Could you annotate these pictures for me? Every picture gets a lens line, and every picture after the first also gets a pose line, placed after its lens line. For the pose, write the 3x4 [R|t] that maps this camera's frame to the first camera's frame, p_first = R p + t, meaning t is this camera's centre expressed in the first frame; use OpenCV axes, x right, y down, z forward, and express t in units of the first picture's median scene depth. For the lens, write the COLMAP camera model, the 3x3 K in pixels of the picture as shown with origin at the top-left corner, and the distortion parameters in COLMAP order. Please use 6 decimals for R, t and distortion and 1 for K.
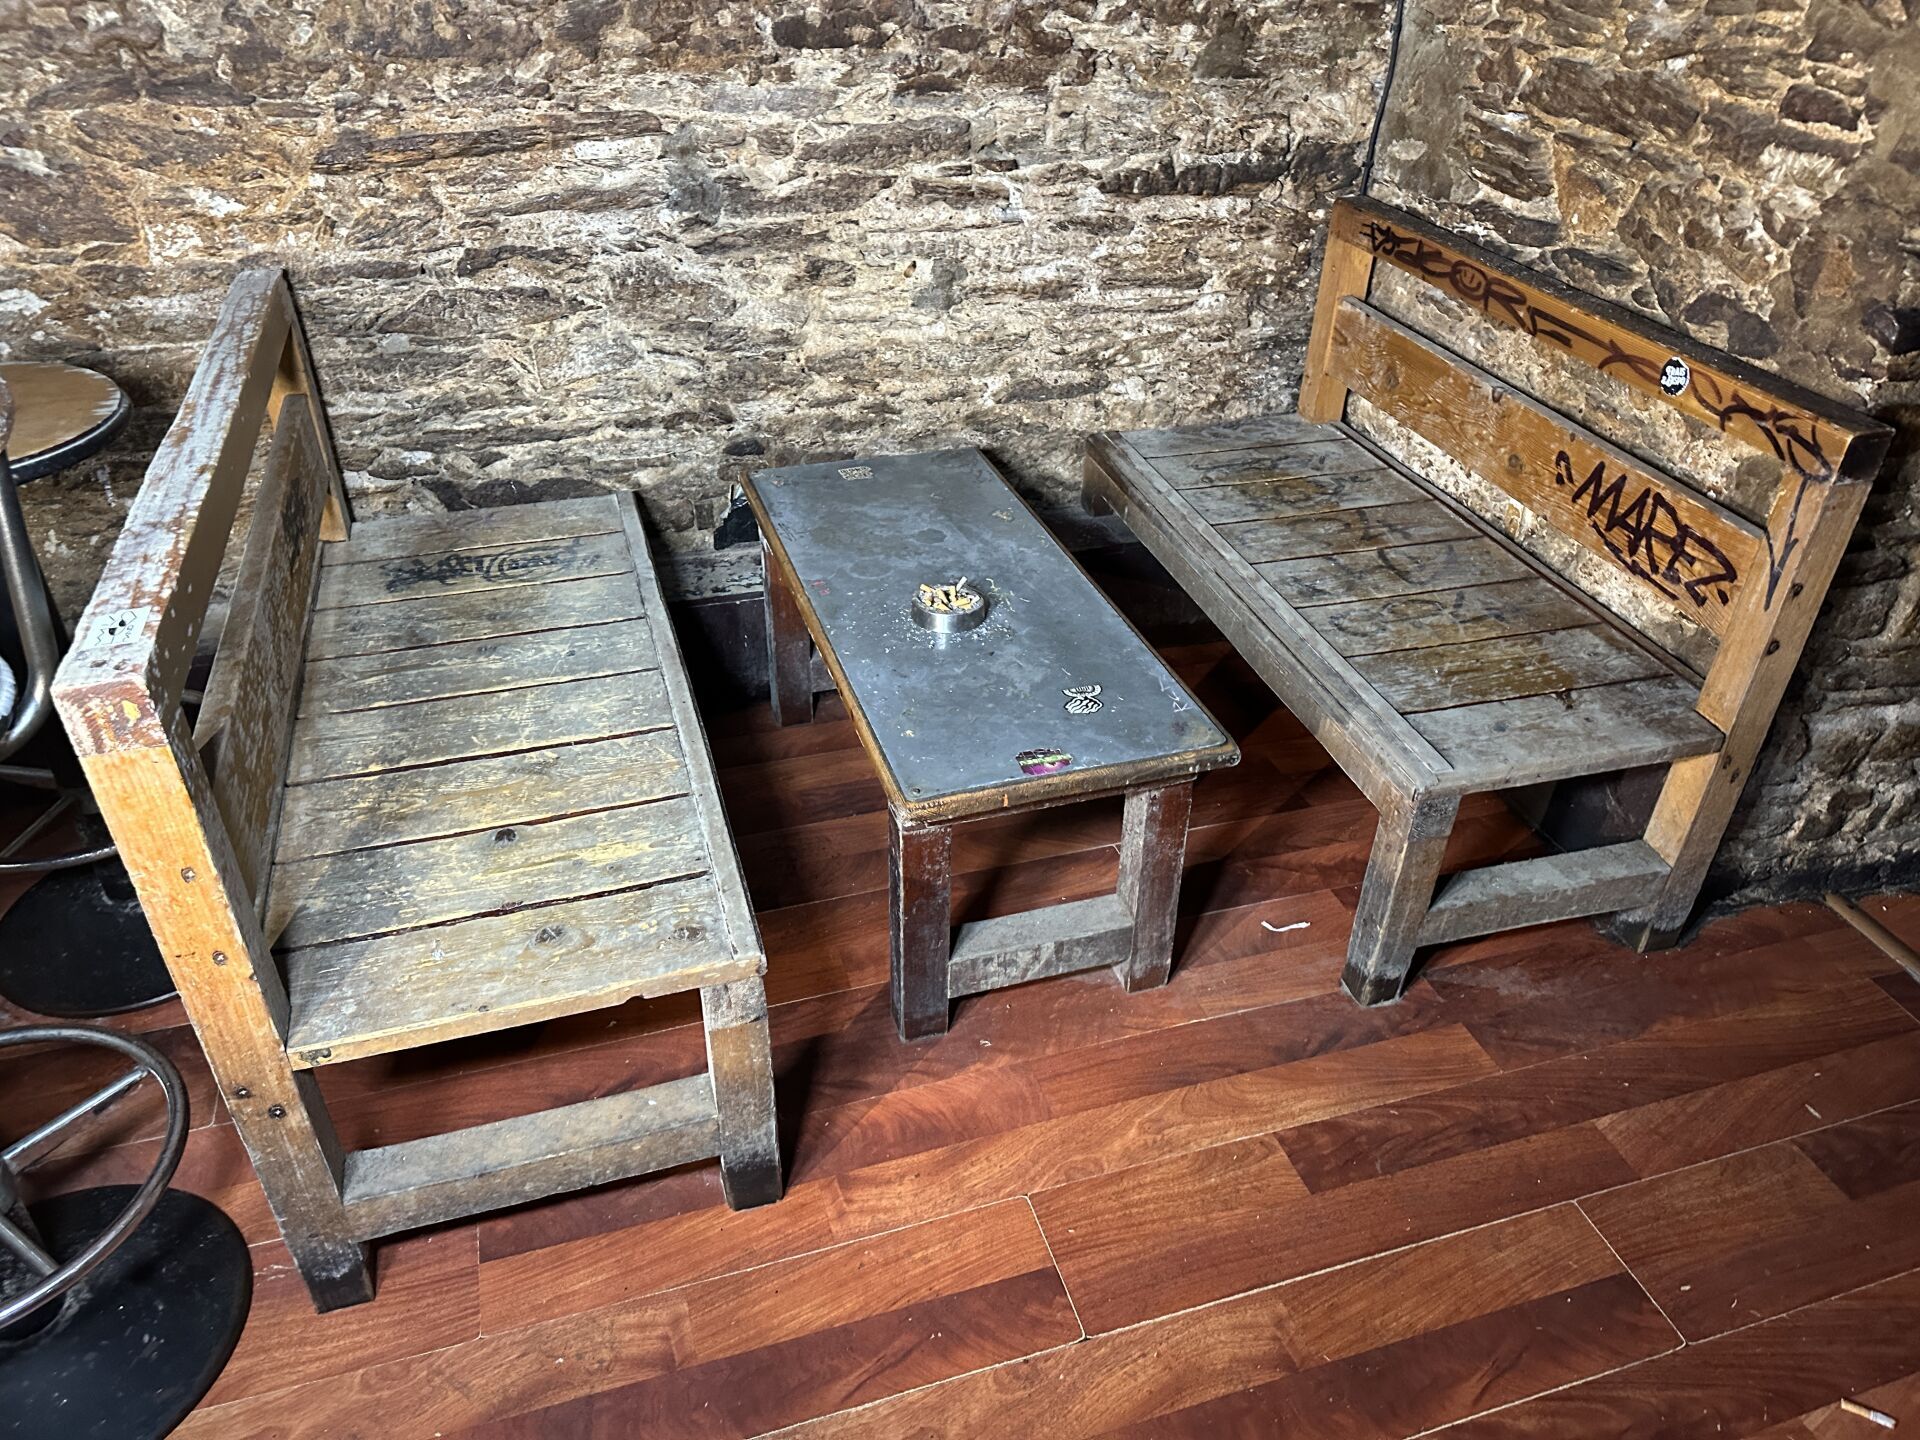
lens RADIAL K [[1379.3, 0, 960.0], [0, 1379.3, 720.0], [0, 0, 1]] dist [0.017266, -0.023859]
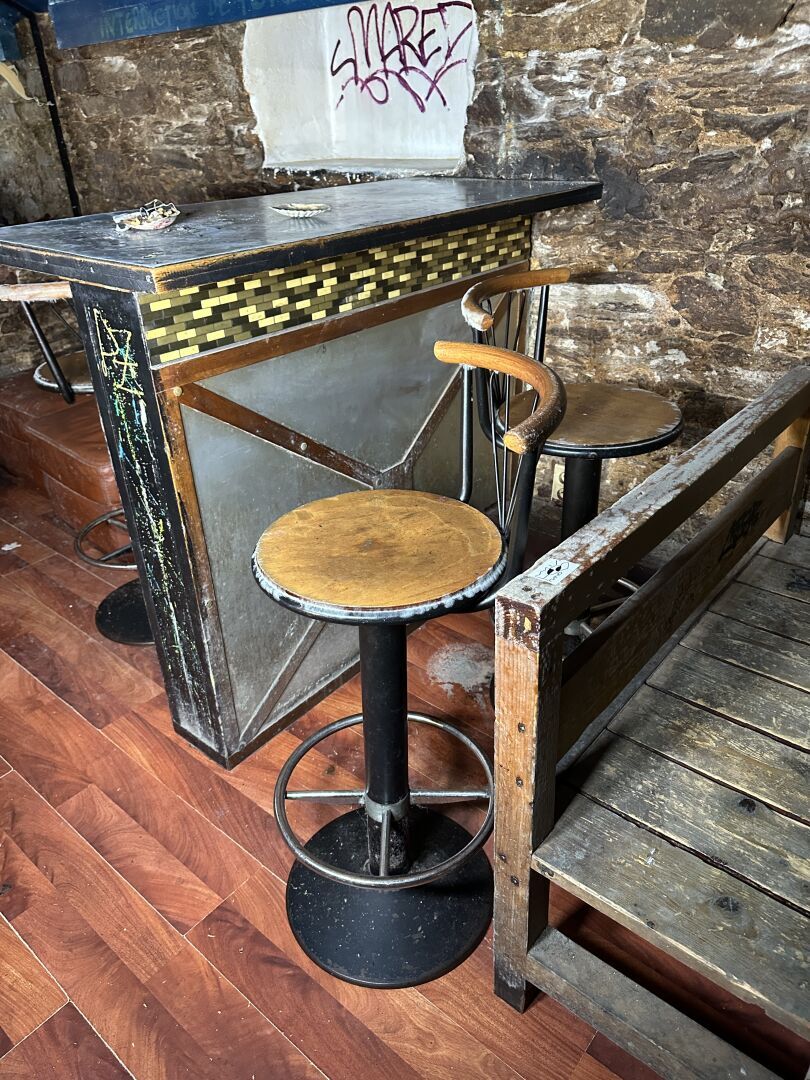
lens RADIAL K [[775.9, 0, 405.0], [0, 775.9, 540.0], [0, 0, 1]] dist [0.017266, -0.023859]
pose [[0.536463, 0.364847, -0.760982, -0.026916], [-0.419087, 0.897849, 0.135027, -0.087344], [0.732512, 0.246481, 0.634565, 0.187852]]
